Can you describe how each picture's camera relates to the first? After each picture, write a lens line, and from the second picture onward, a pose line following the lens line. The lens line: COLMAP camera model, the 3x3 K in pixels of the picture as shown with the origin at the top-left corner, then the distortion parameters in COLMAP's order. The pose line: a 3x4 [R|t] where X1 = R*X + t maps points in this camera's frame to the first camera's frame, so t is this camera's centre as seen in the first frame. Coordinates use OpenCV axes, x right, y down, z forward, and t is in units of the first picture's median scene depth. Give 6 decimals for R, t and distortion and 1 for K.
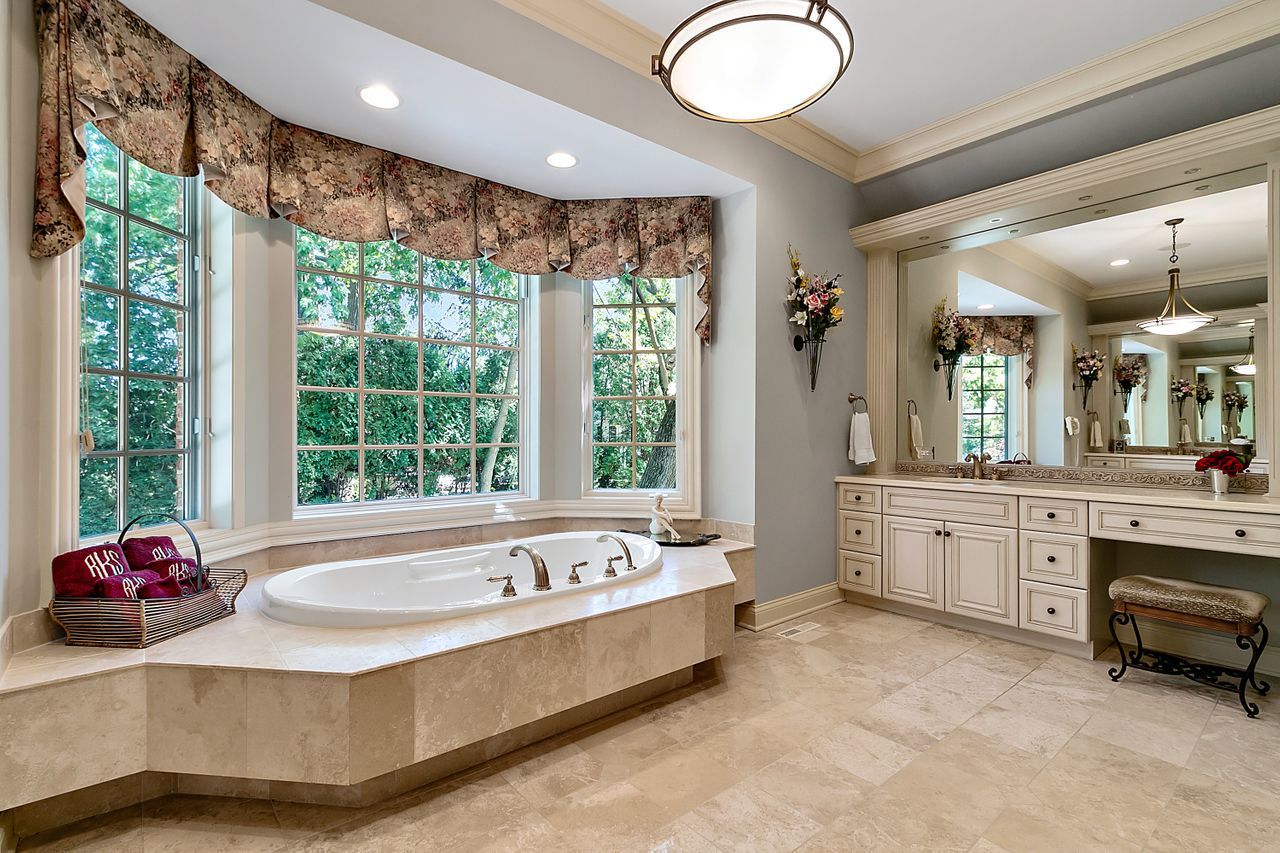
lens RADIAL K [[590.4, 0, 640.0], [0, 590.4, 426.5], [0, 0, 1]] dist [-0.001682, 0.000005]
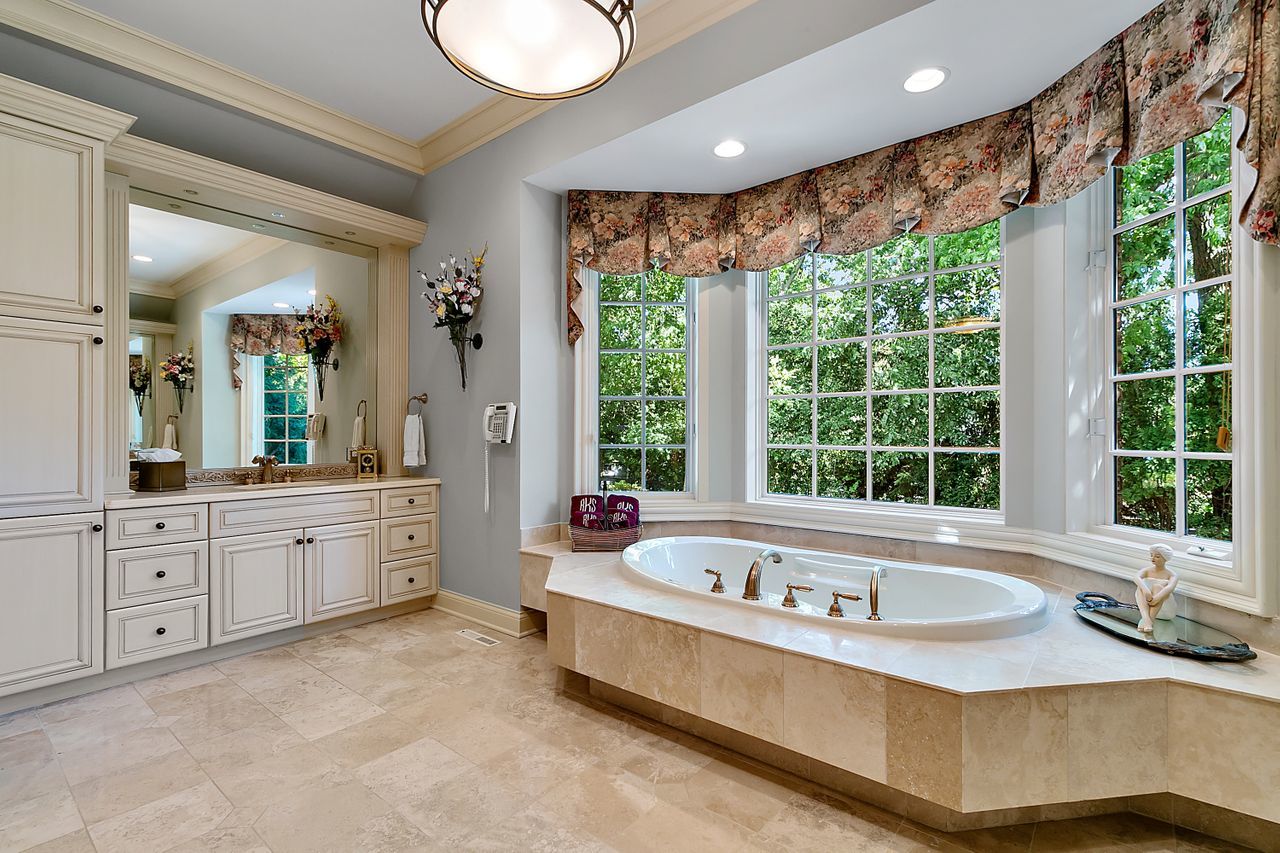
lens RADIAL K [[599.6, 0, 646.1], [0, 599.6, 428.2], [0, 0, 1]] dist [0.002301, 0.000543]
pose [[0.183788, -0.007342, -0.982939, 0.773335], [0.009861, 0.999936, -0.005625, 0.004862], [0.982917, -0.008659, 0.183848, 0.672859]]
